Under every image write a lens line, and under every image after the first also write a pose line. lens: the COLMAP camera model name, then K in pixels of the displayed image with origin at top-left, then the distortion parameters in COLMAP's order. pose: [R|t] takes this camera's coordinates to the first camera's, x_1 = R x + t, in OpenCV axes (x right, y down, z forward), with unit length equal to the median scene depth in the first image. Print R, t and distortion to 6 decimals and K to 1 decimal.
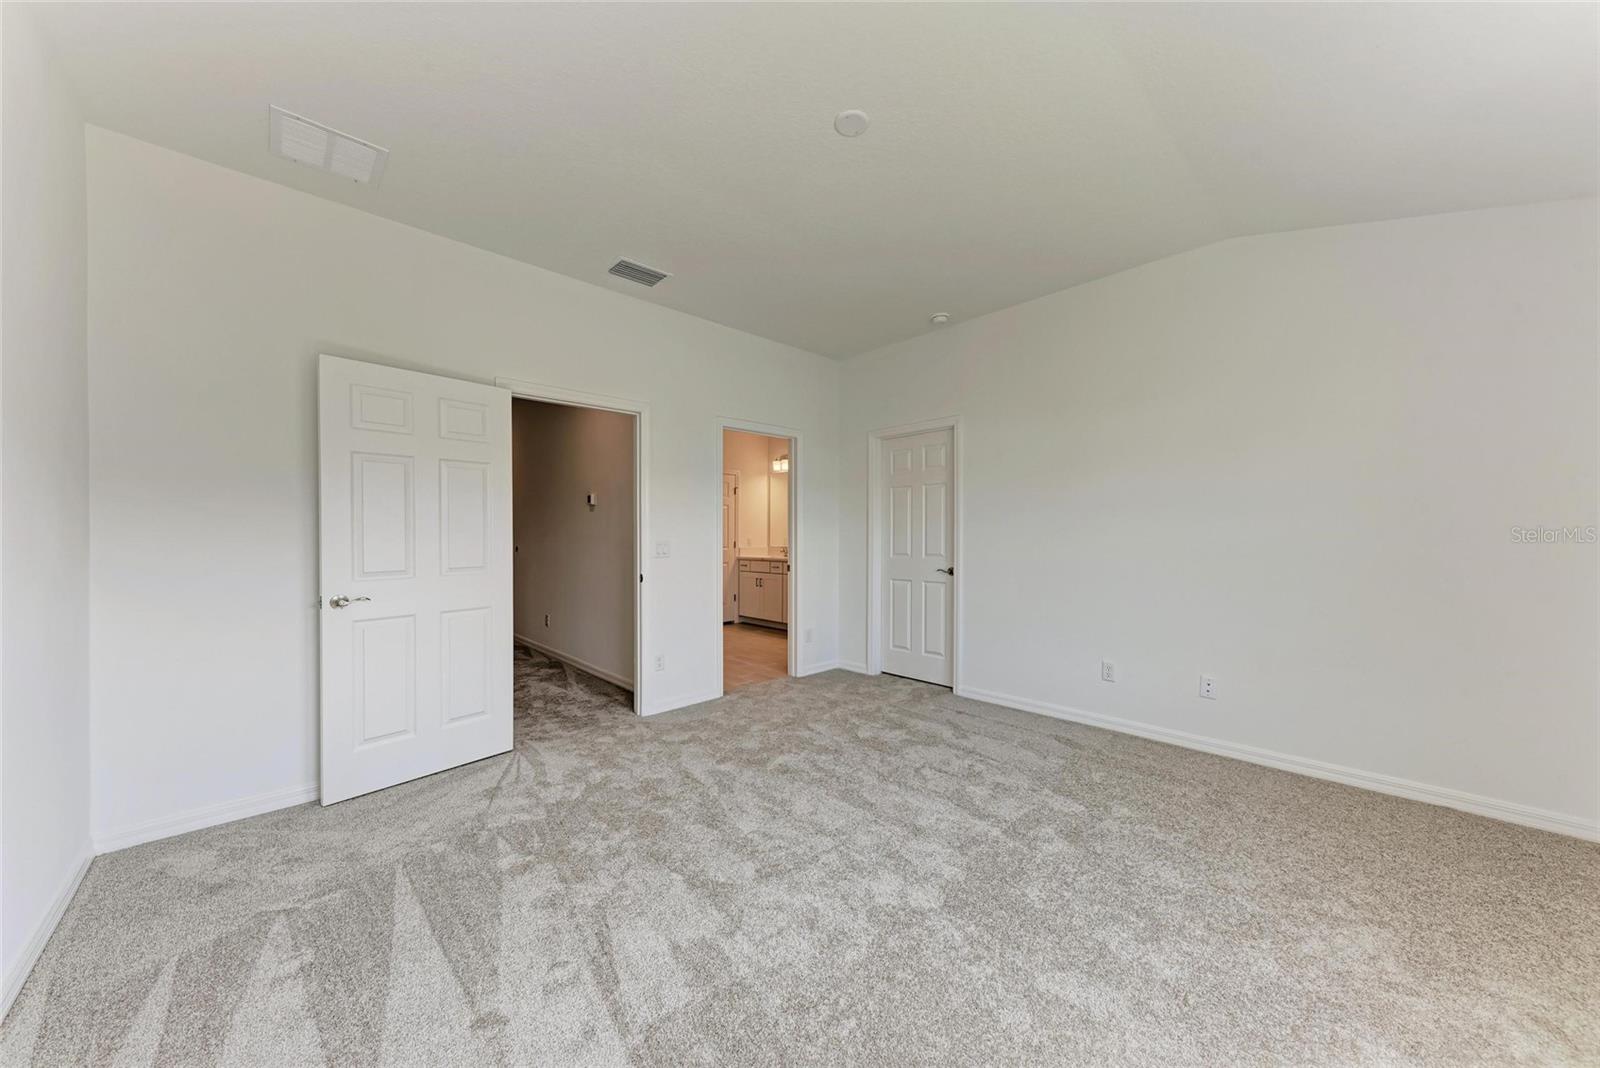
lens RADIAL K [[550.8, 0, 803.3], [0, 550.8, 539.3], [0, 0, 1]] dist [0.000512, 0.000021]
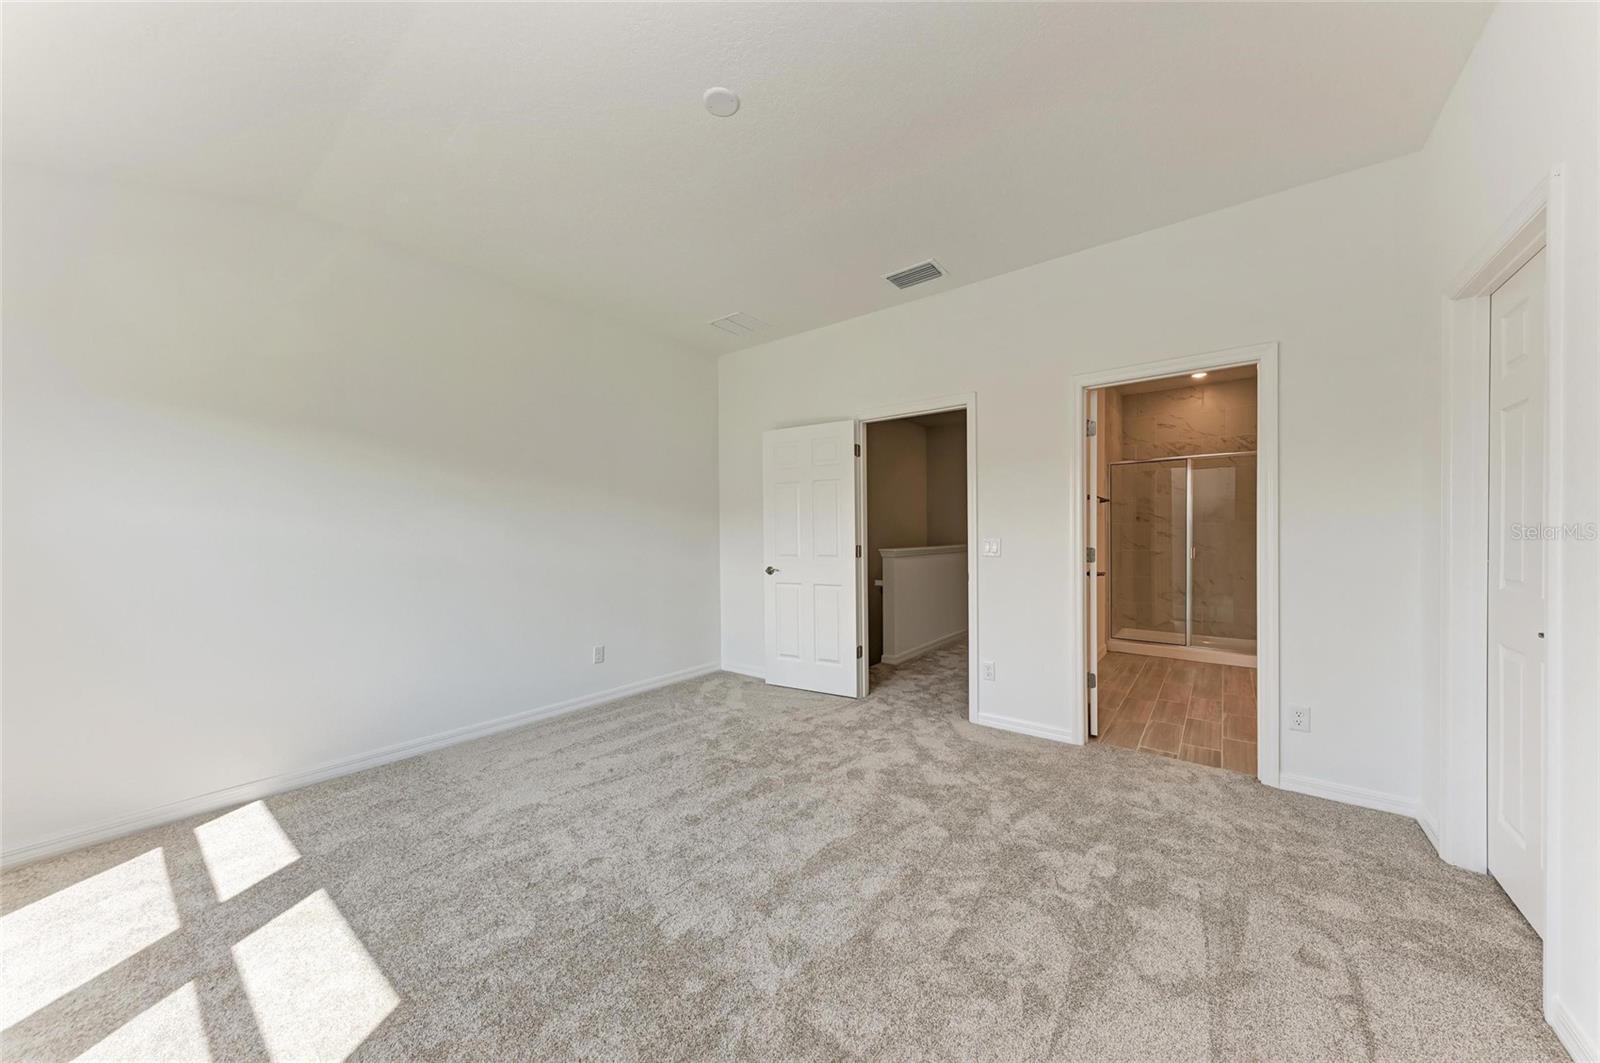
lens RADIAL K [[550.8, 0, 803.3], [0, 550.8, 536.8], [0, 0, 1]] dist [0.000512, 0.000021]
pose [[0.153272, 0.014546, -0.988077, 0.686123], [-0.004660, 0.999891, 0.013997, -0.013091], [0.988173, 0.002459, 0.153323, 0.643713]]
